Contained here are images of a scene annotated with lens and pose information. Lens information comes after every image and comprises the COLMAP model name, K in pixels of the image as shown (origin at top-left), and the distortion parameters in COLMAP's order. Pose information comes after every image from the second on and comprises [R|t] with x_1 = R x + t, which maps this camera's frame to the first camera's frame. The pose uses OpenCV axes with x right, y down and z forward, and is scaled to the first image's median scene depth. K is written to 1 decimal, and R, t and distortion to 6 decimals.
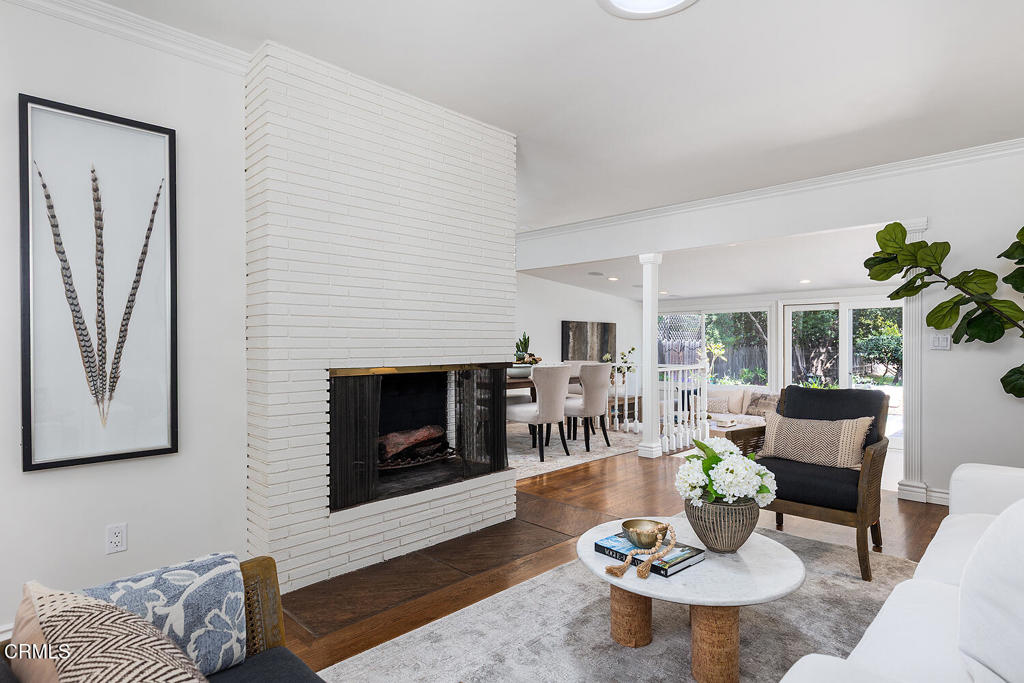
lens RADIAL K [[558.2, 0, 515.8], [0, 558.2, 345.5], [0, 0, 1]] dist [-0.003066, -0.000219]
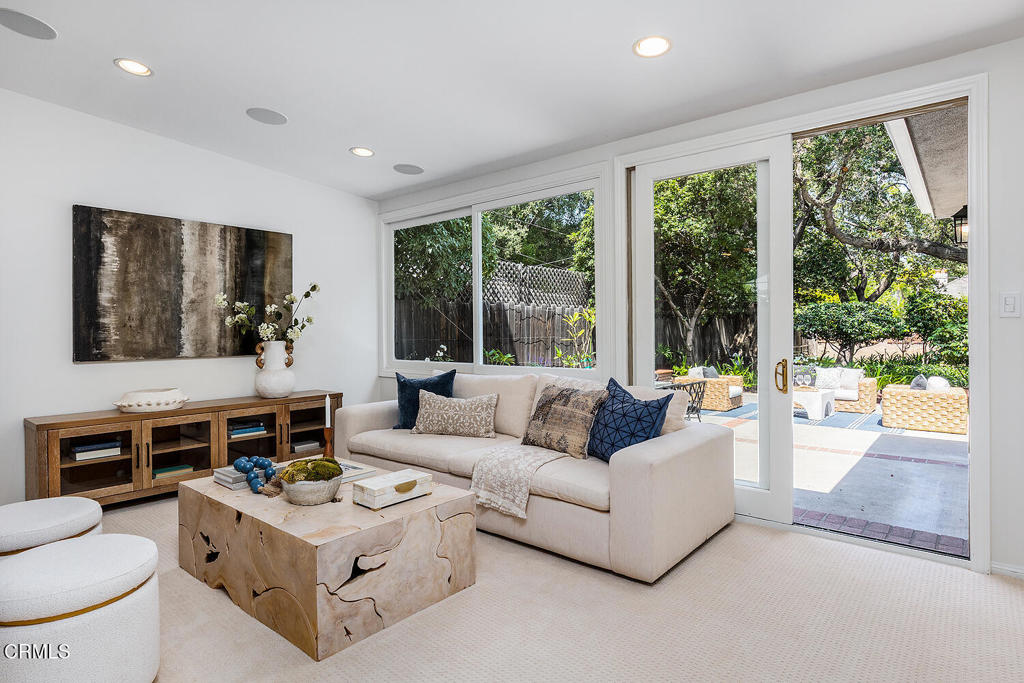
lens RADIAL K [[537.8, 0, 508.6], [0, 537.8, 337.7], [0, 0, 1]] dist [-0.000942, -0.000031]
pose [[0.997693, -0.006961, 0.067524, 0.344245], [0.006469, 0.999951, 0.007503, 0.044914], [-0.067573, -0.007049, 0.997689, 0.578594]]
